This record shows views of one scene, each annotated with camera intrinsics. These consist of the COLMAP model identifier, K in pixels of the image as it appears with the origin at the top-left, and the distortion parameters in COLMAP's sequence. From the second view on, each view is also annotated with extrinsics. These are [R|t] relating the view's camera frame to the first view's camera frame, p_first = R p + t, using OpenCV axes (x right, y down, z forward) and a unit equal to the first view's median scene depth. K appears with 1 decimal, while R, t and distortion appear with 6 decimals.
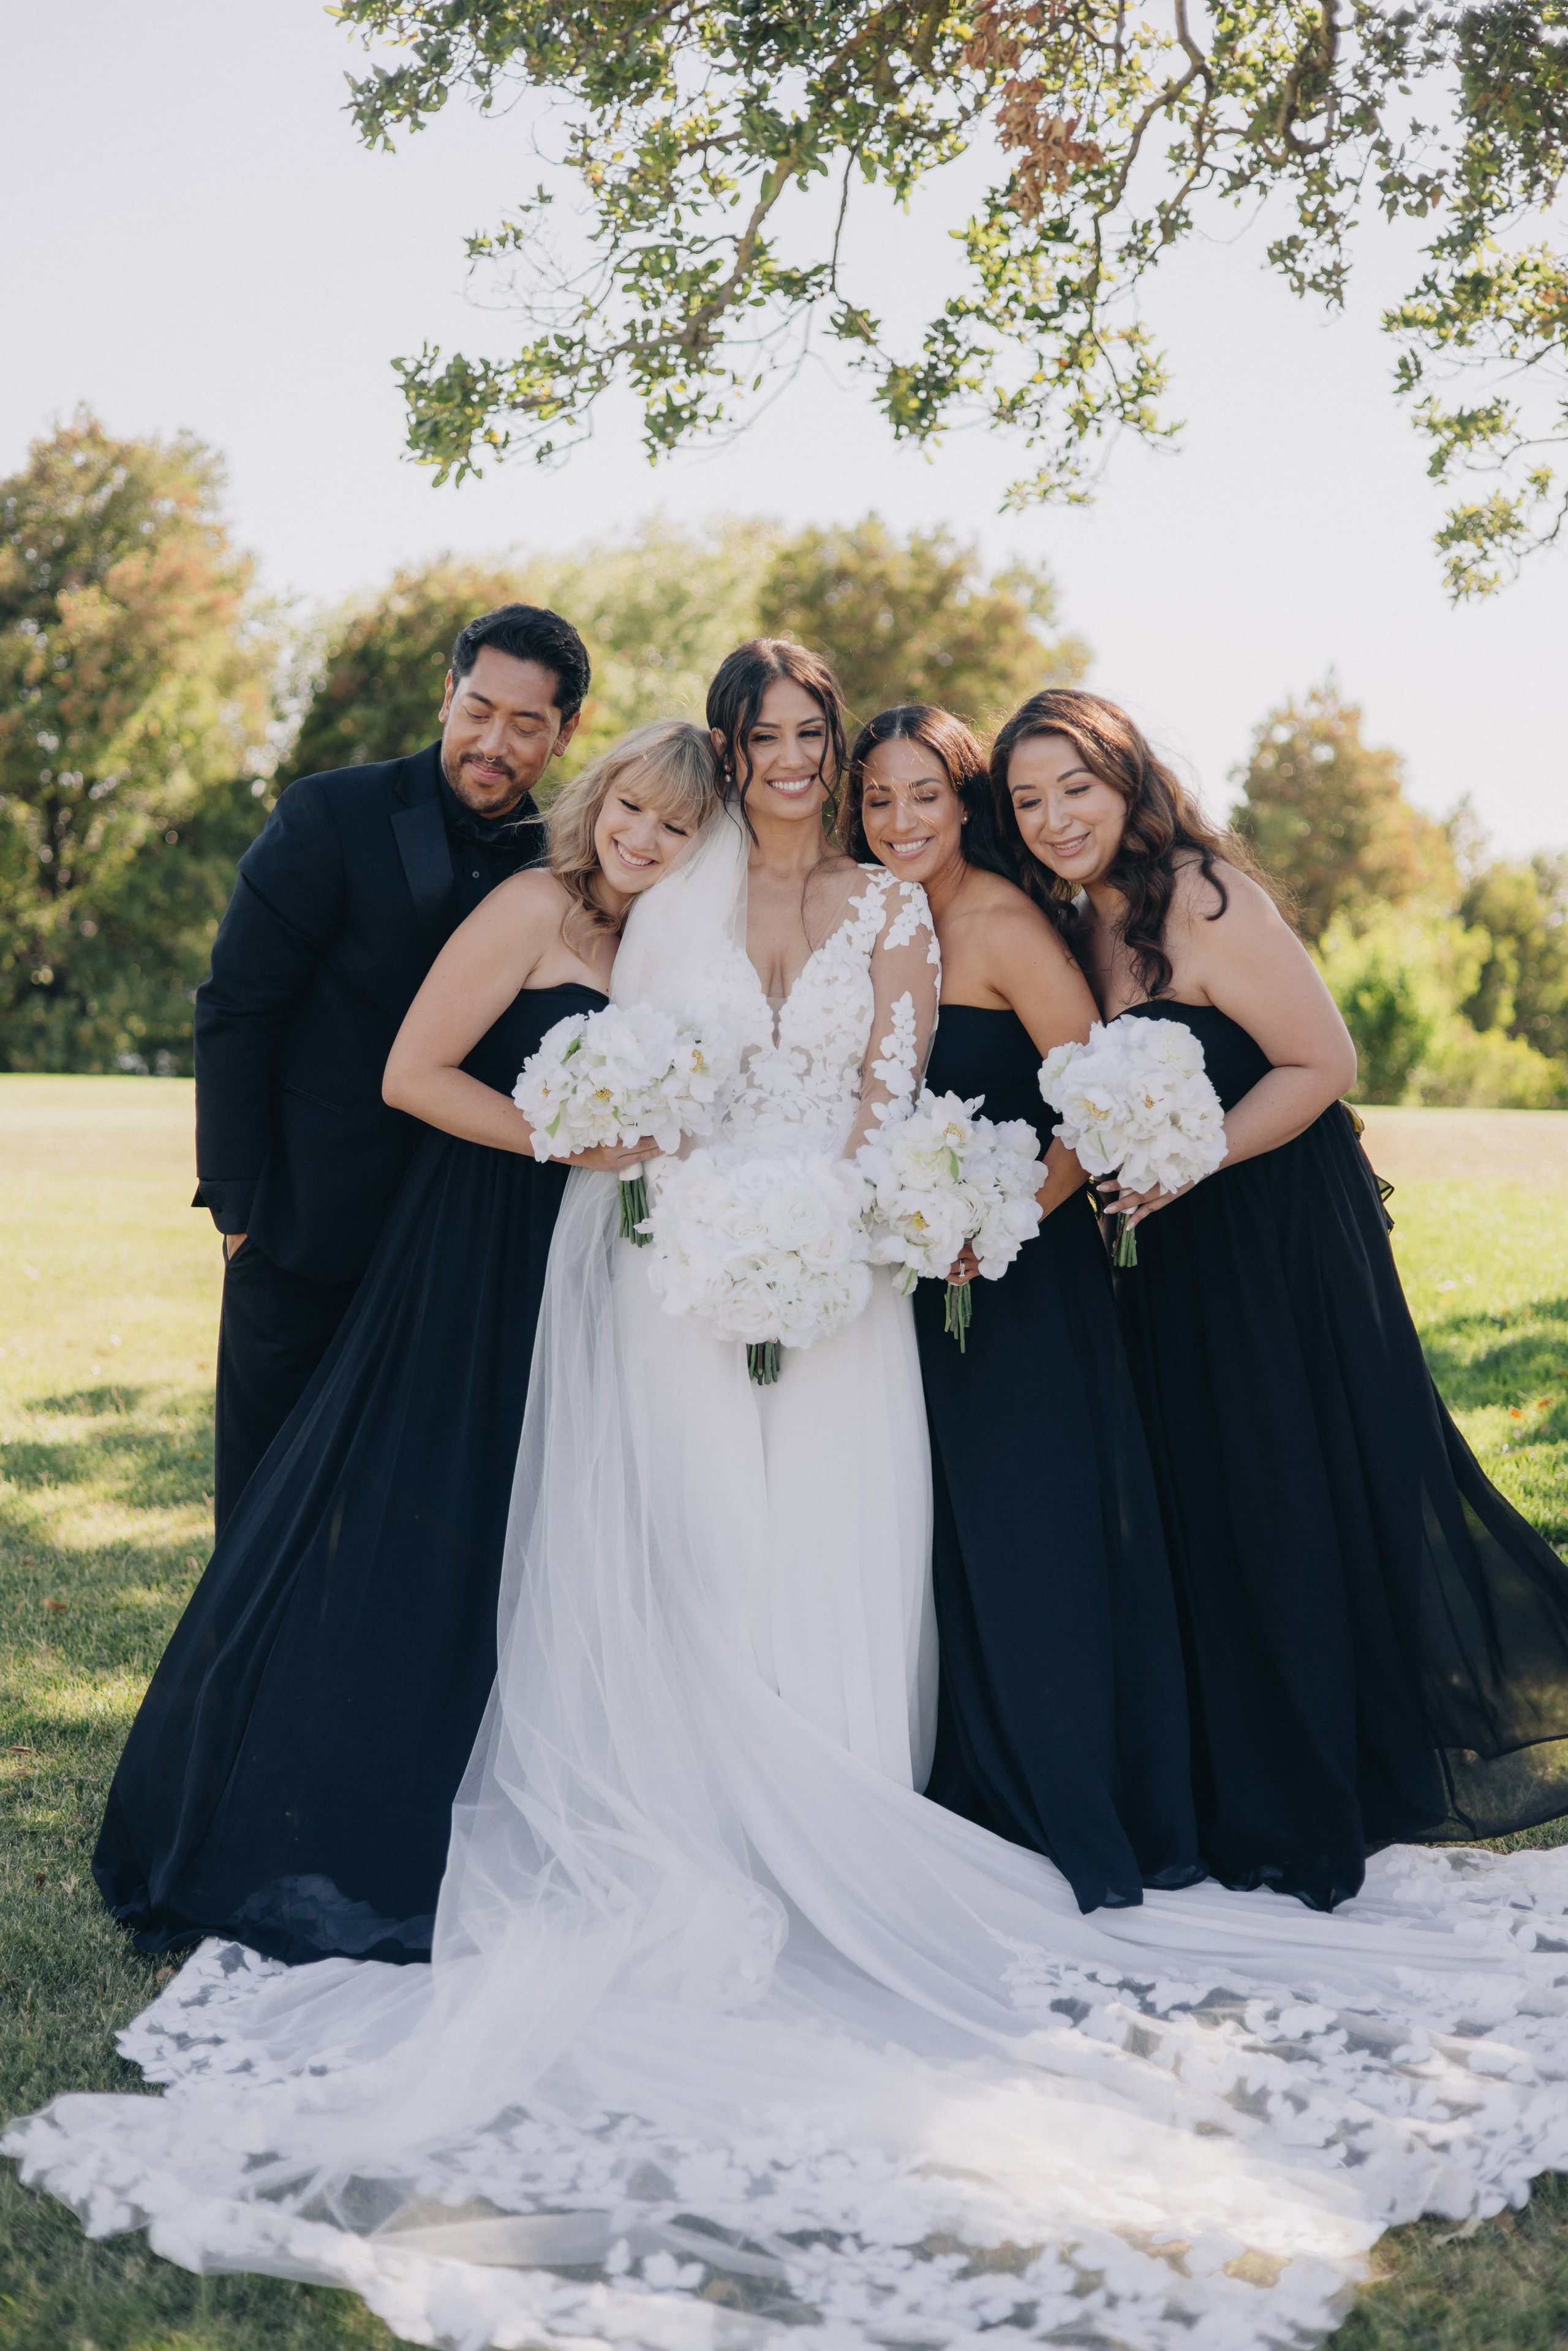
lens RADIAL K [[3363.7, 0, 794.1], [0, 3363.7, 1180.4], [0, 0, 1]] dist [0.279915, -0.485713]
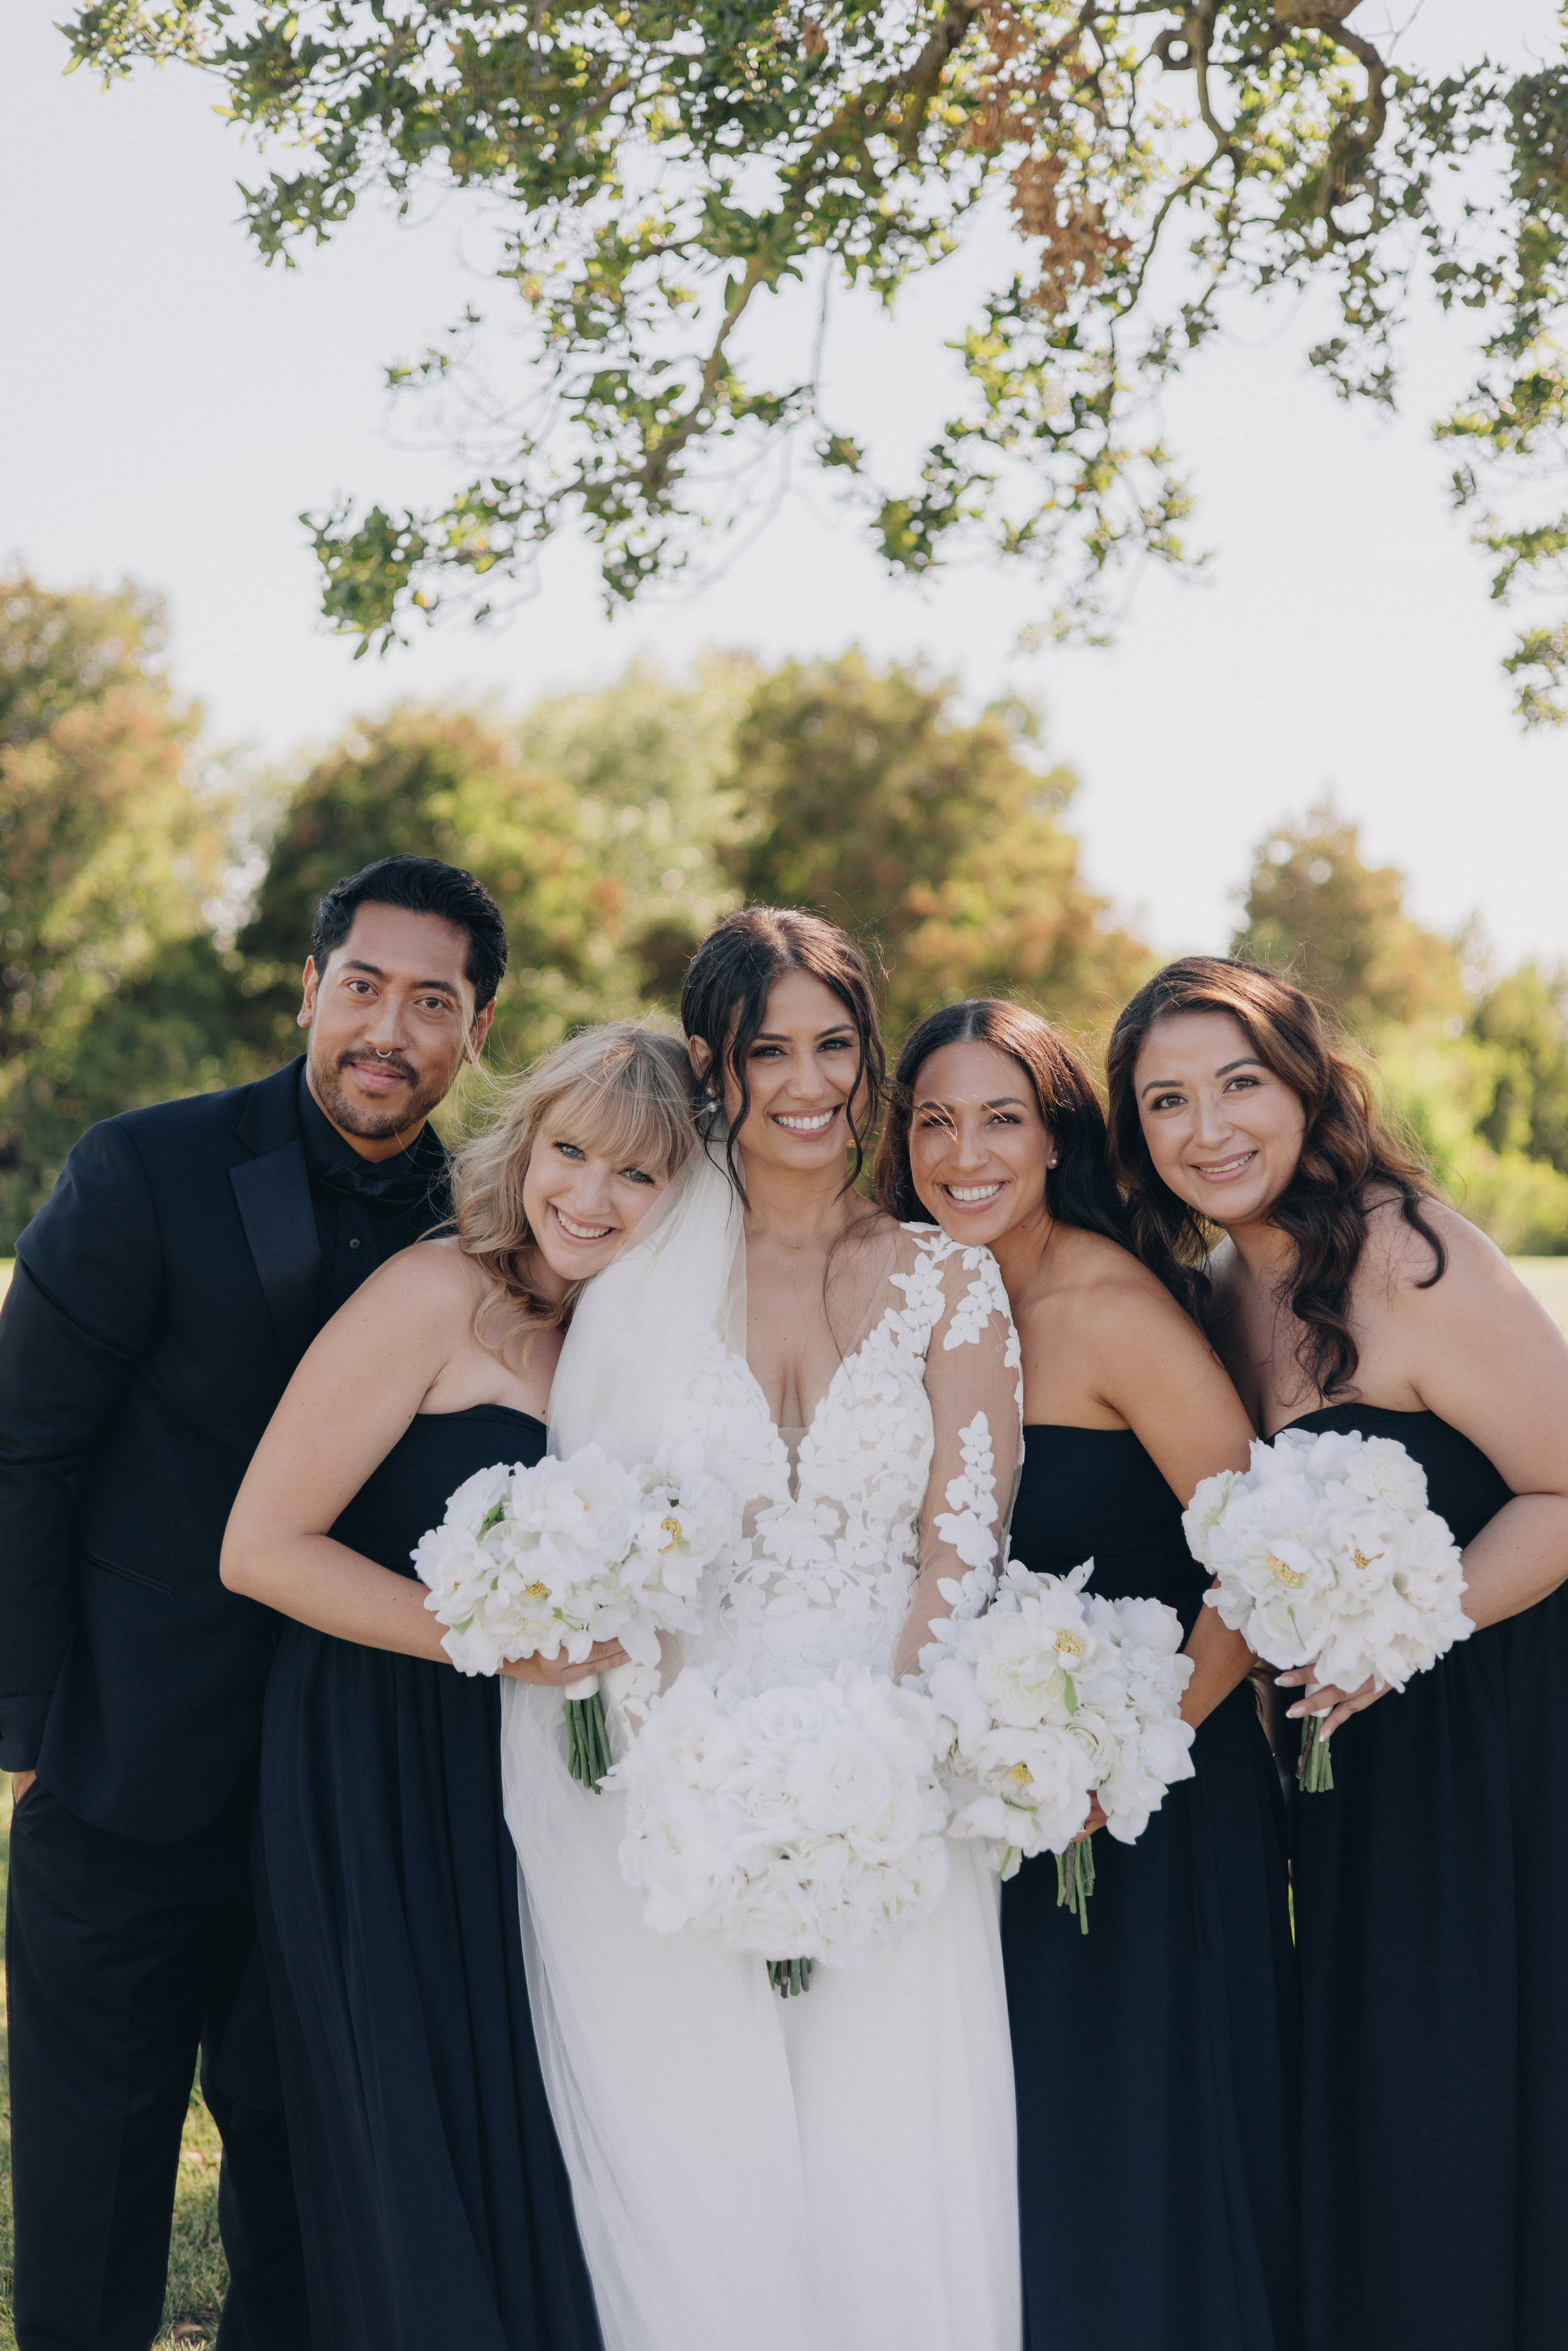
lens RADIAL K [[3422.0, 0, 776.3], [0, 3422.0, 1166.9], [0, 0, 1]] dist [0.239624, -0.124212]
pose [[0.999535, -0.030465, -0.001235, -0.002497], [0.030390, 0.998713, -0.040604, -0.032705], [0.002470, 0.040547, 0.999175, 0.125144]]
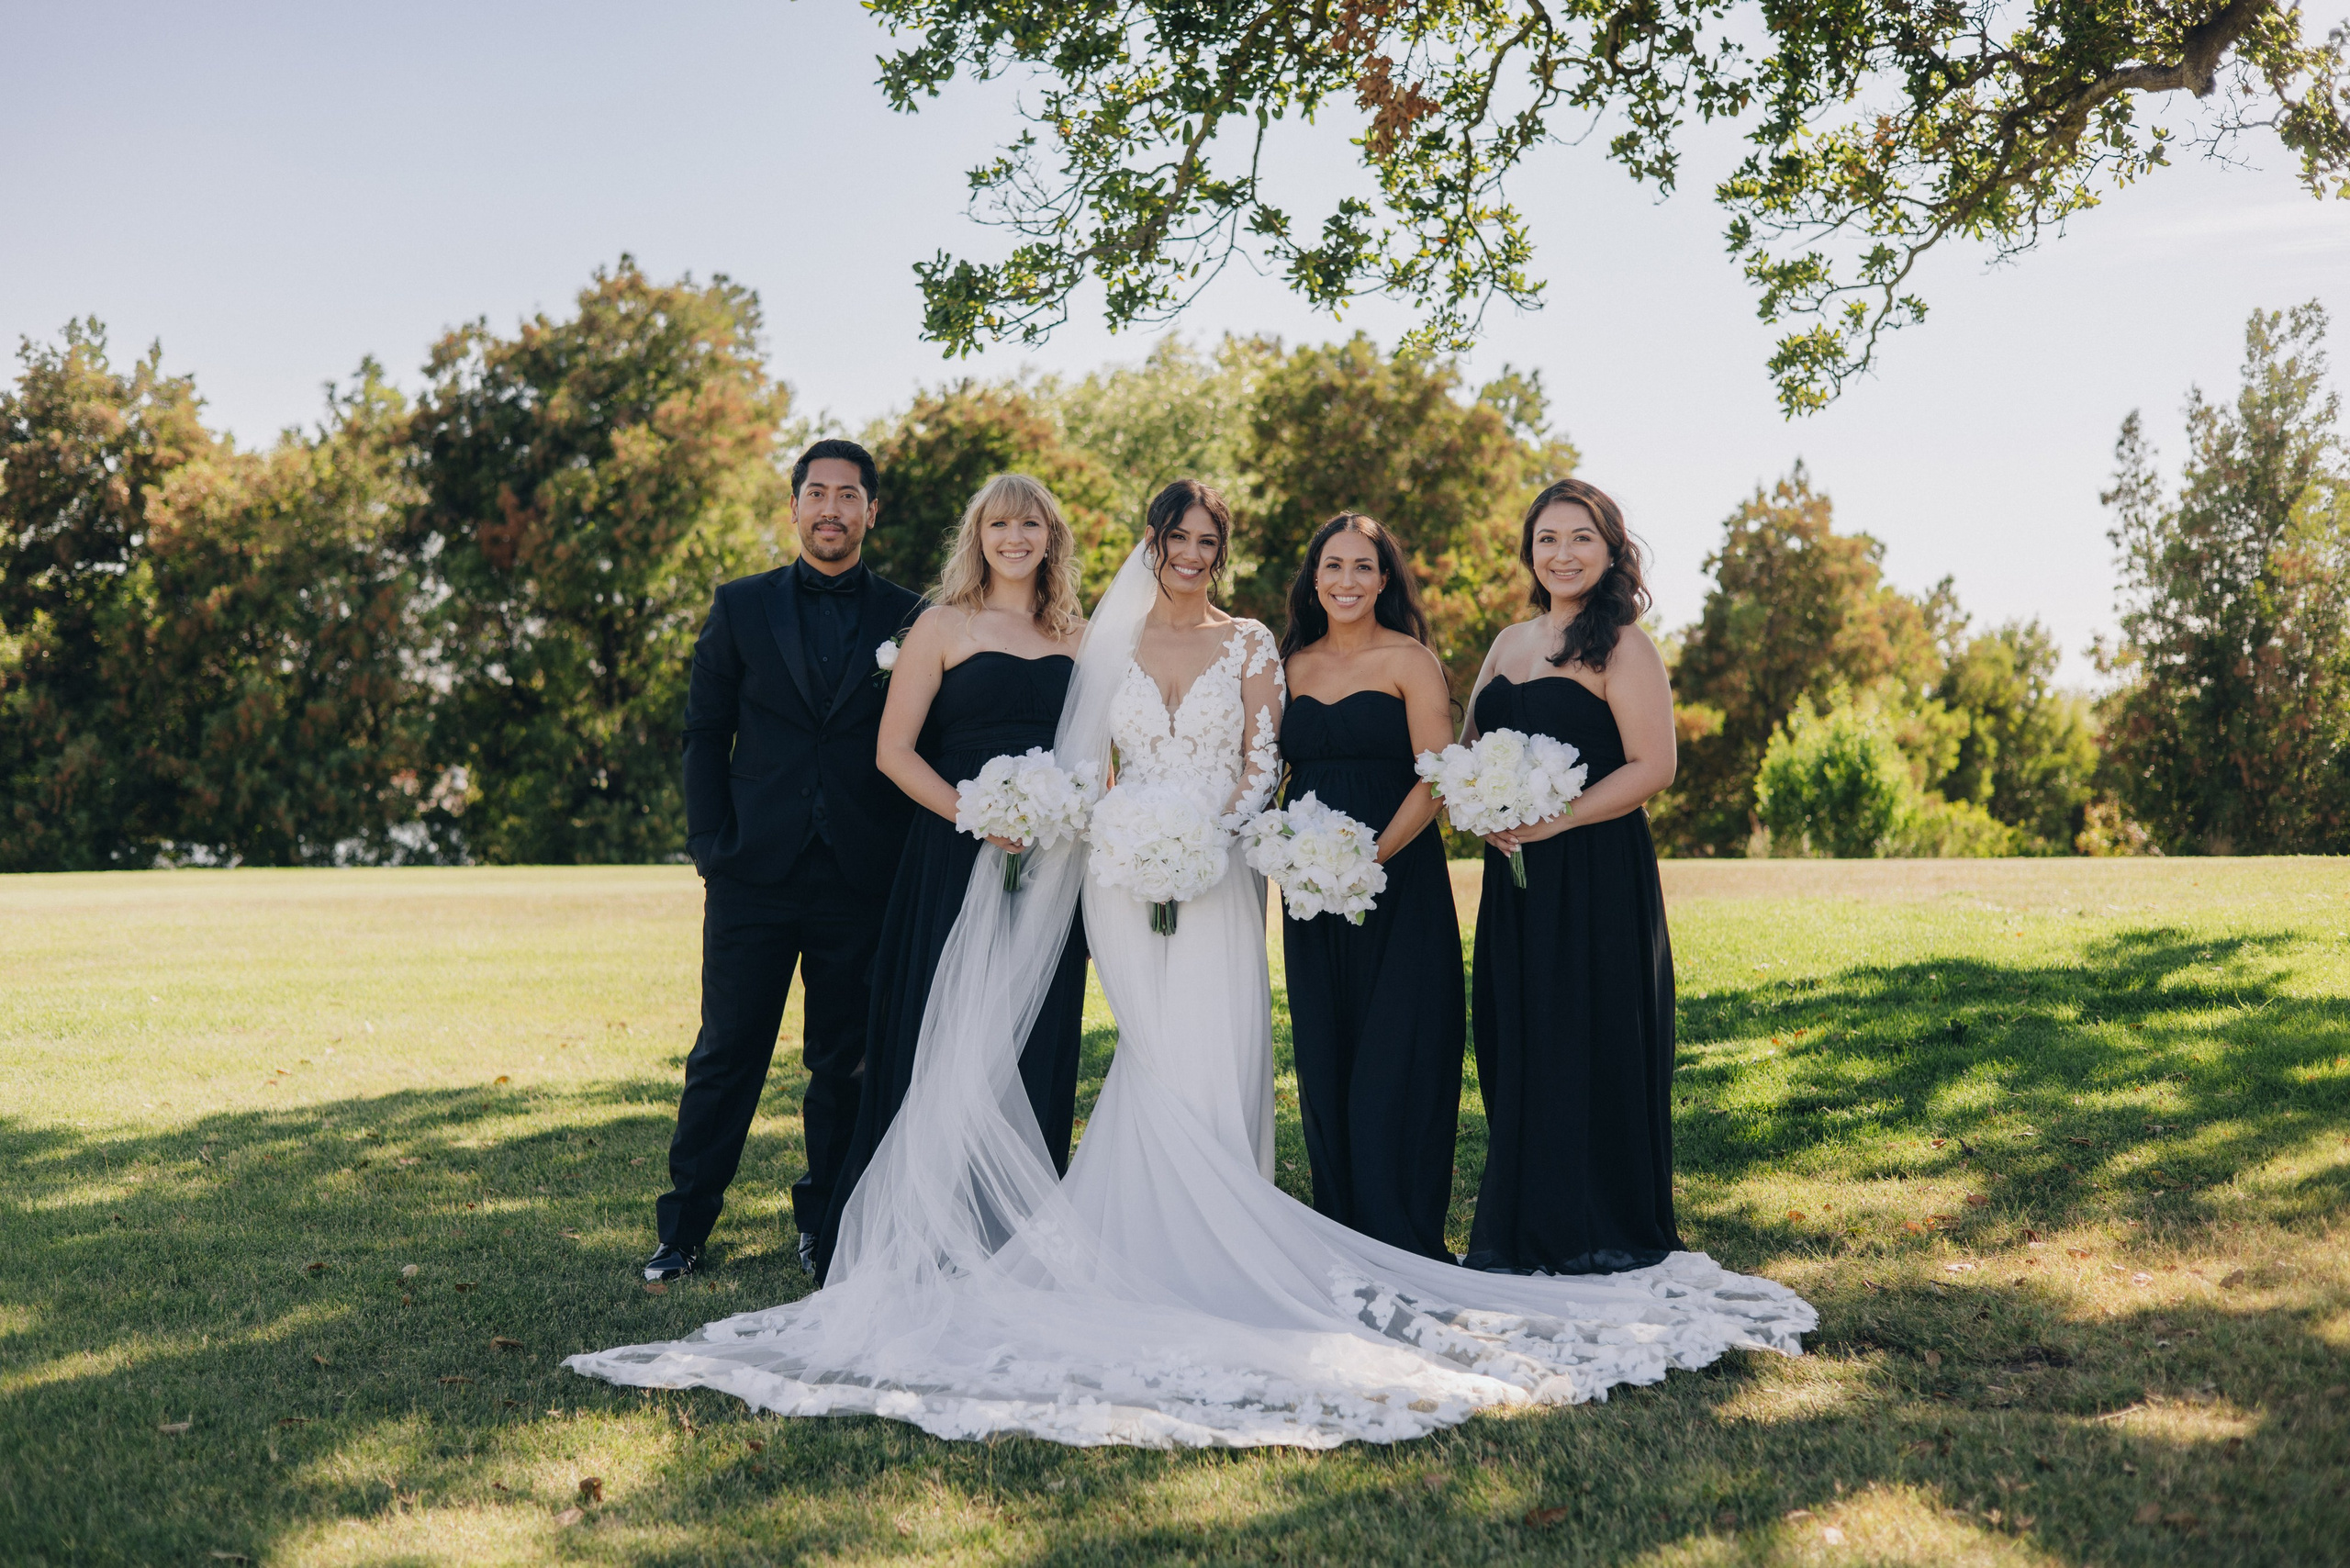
lens RADIAL K [[3362.6, 0, 1175.0], [0, 3362.6, 784.0], [0, 0, 1]] dist [0.279915, -0.485713]
pose [[0.998858, -0.022821, -0.041969, 0.027453], [0.020294, 0.998010, -0.059697, 0.033246], [0.043248, 0.058777, 0.997334, -0.239425]]
